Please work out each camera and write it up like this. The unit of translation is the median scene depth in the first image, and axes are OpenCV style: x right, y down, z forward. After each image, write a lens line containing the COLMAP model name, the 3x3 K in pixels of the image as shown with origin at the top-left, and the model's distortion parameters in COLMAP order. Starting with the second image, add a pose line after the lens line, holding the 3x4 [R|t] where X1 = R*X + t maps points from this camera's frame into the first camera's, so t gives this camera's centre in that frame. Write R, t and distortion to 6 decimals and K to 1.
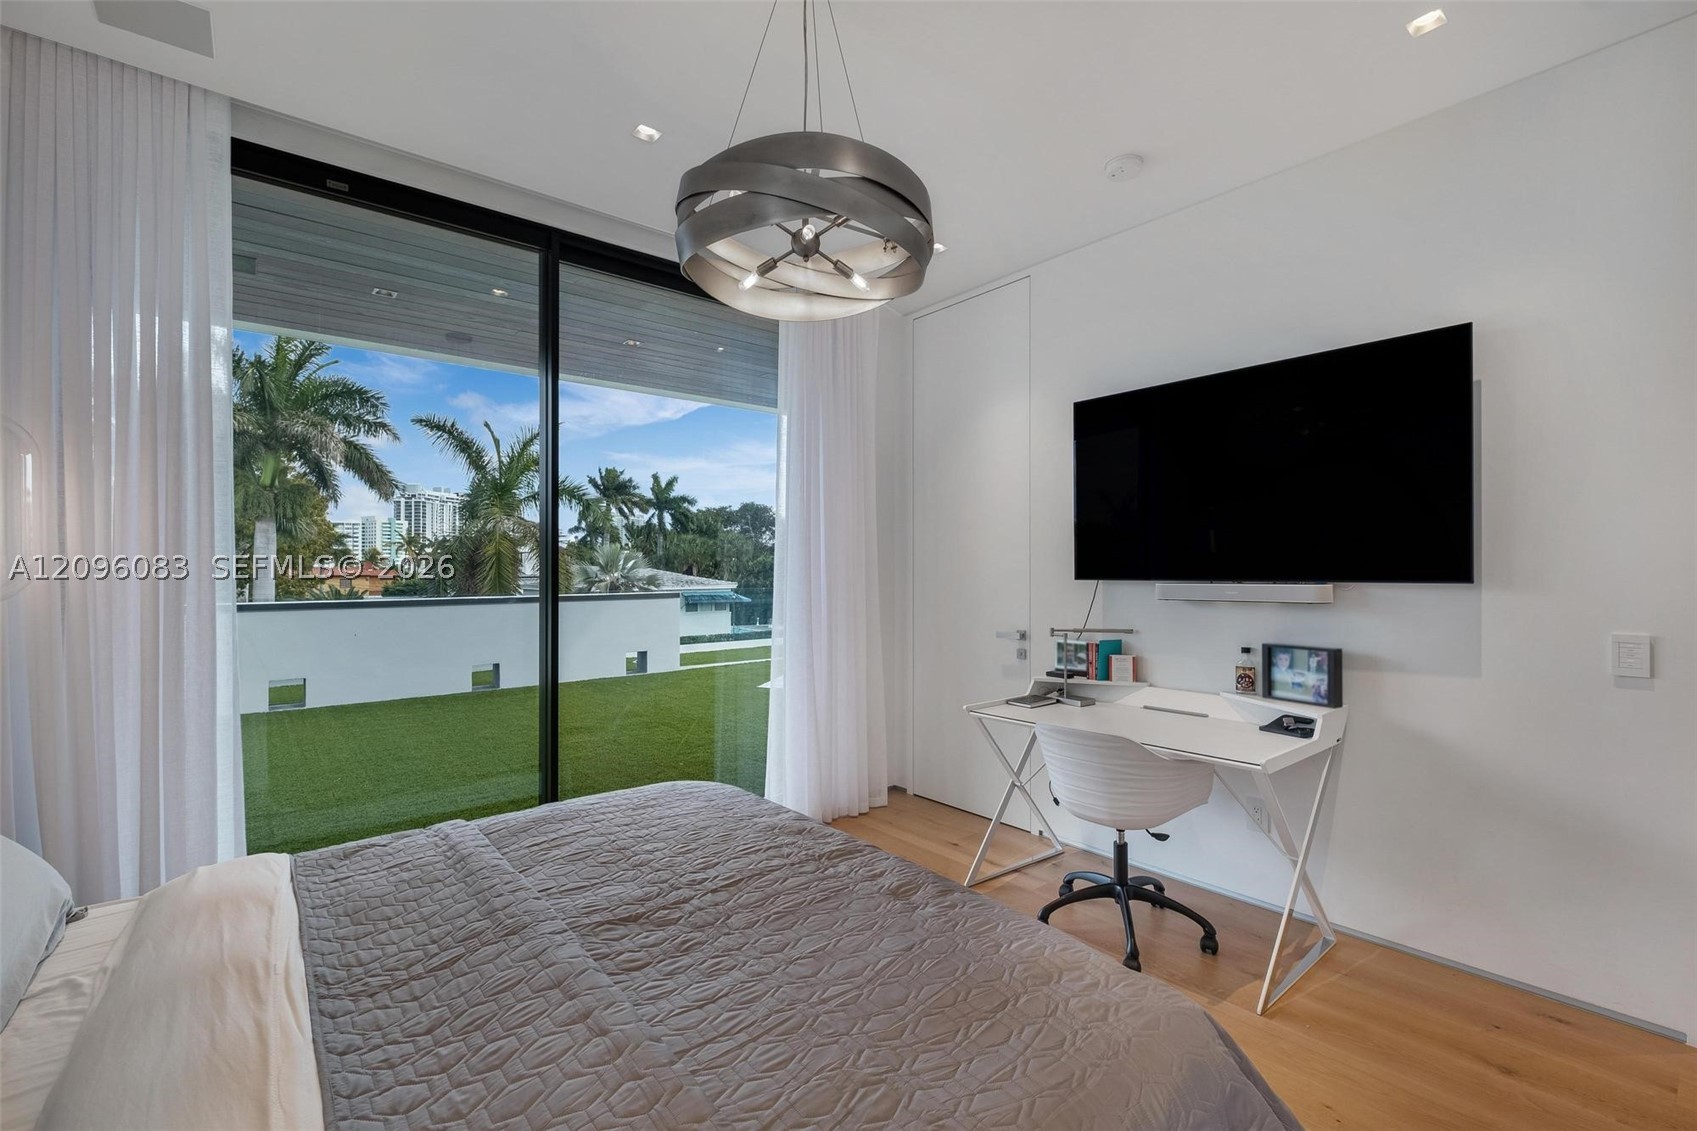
lens RADIAL K [[747.8, 0, 850.6], [0, 747.8, 570.3], [0, 0, 1]] dist [0.008238, -0.002533]
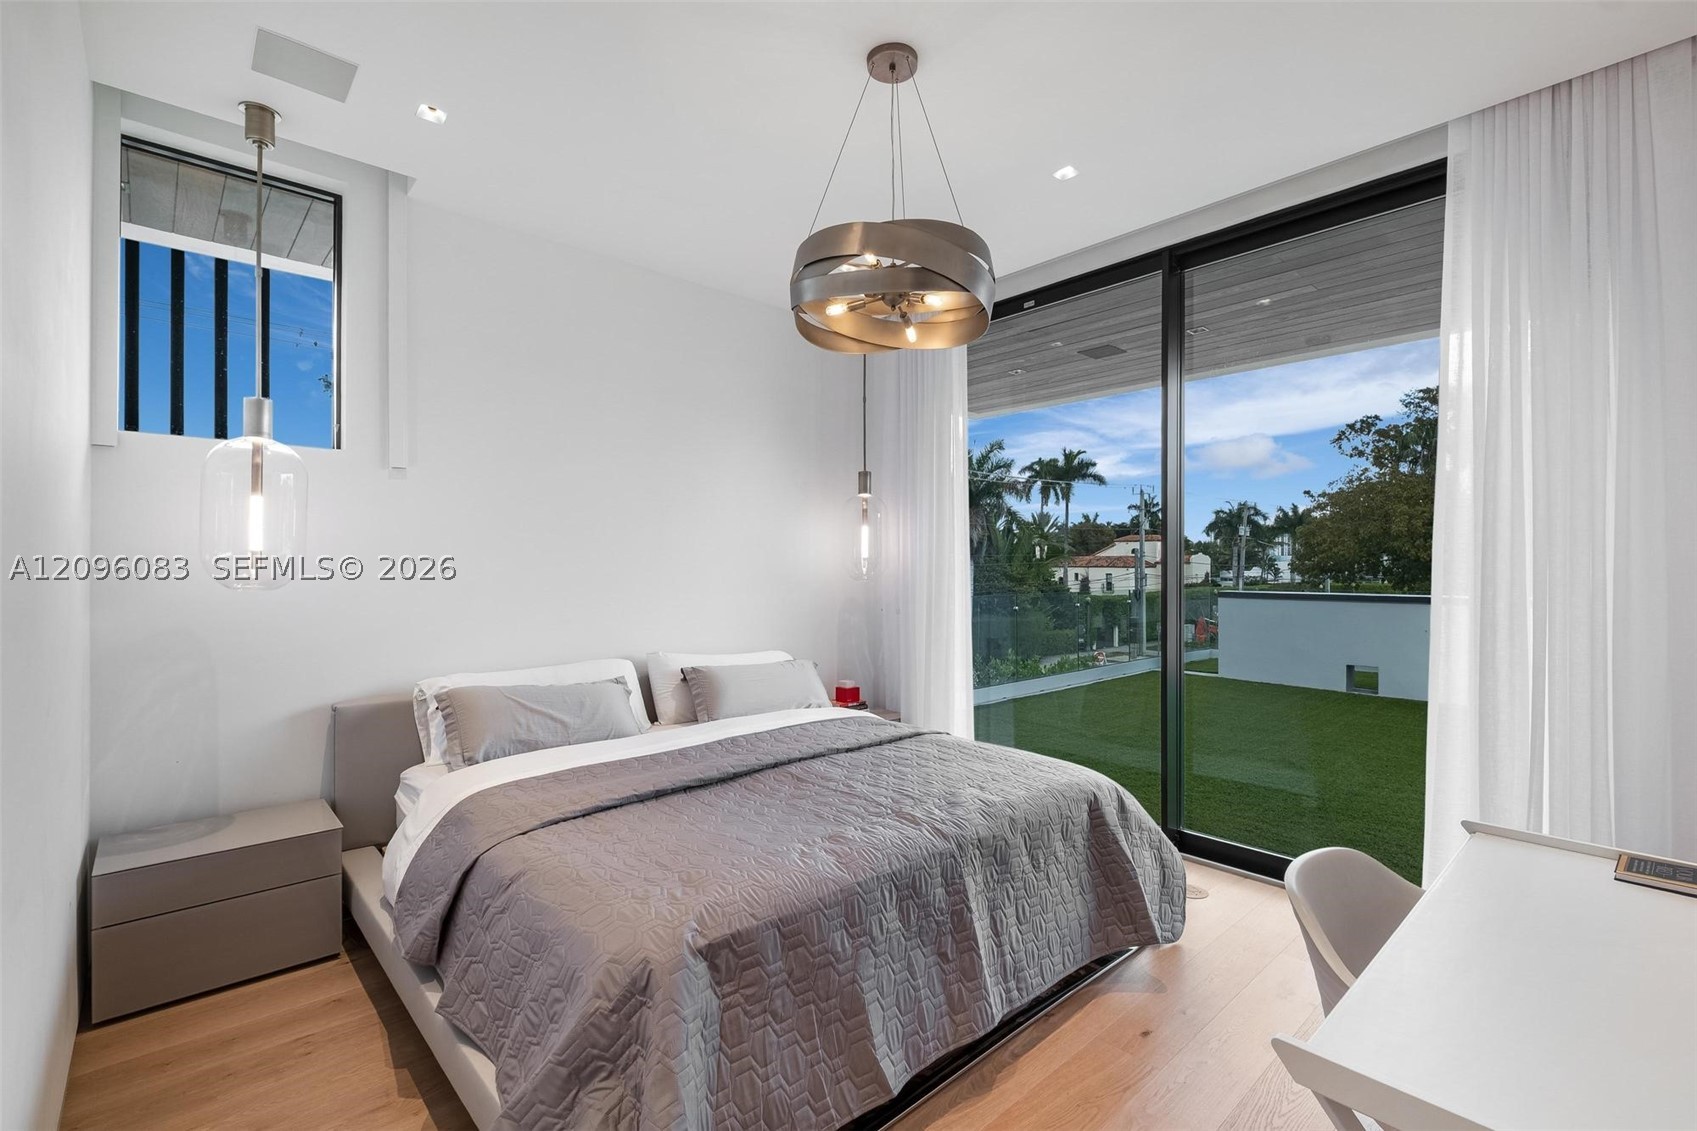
lens RADIAL K [[747.8, 0, 849.1], [0, 747.8, 558.2], [0, 0, 1]] dist [0.008238, -0.002533]
pose [[0.048619, 0.002436, -0.998814, 1.040788], [-0.007201, 0.999972, 0.002089, -0.014894], [0.998791, 0.007091, 0.048635, 0.798826]]
